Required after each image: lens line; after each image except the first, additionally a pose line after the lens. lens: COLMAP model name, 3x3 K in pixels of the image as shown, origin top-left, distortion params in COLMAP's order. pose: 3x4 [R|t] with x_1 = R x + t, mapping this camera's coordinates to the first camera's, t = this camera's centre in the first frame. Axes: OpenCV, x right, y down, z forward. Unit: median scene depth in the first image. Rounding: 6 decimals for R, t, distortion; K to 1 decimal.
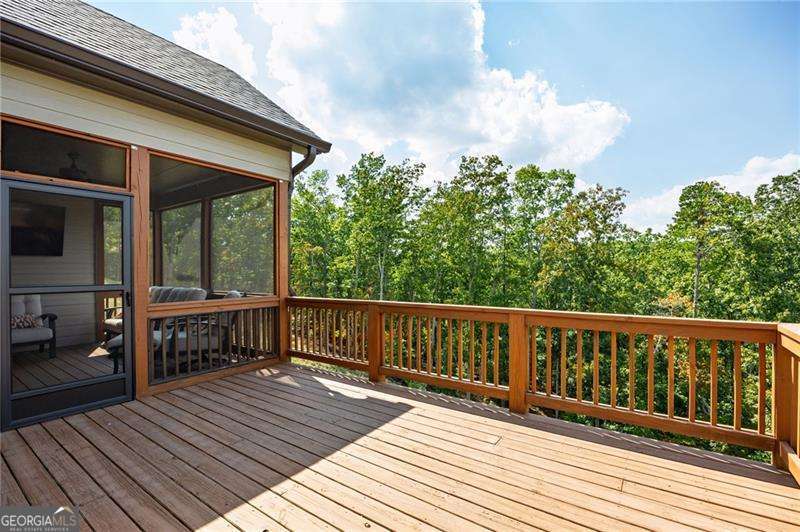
lens RADIAL K [[363.8, 0, 403.6], [0, 363.8, 268.0], [0, 0, 1]] dist [-0.010762, -0.000435]
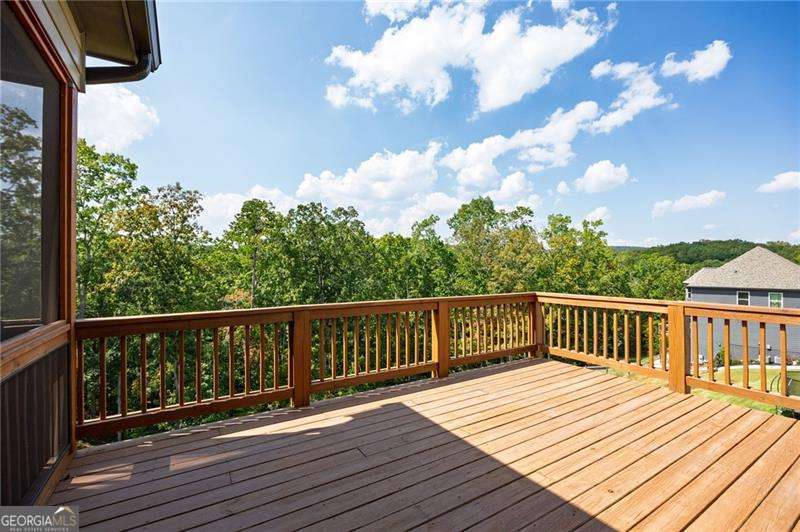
lens RADIAL K [[352.7, 0, 394.8], [0, 352.7, 267.2], [0, 0, 1]] dist [-0.005317, -0.000056]
pose [[0.406056, 0.004948, 0.913835, -0.113280], [-0.002536, 0.999988, -0.004287, 0.001008], [-0.913845, -0.000577, 0.406064, 0.078585]]
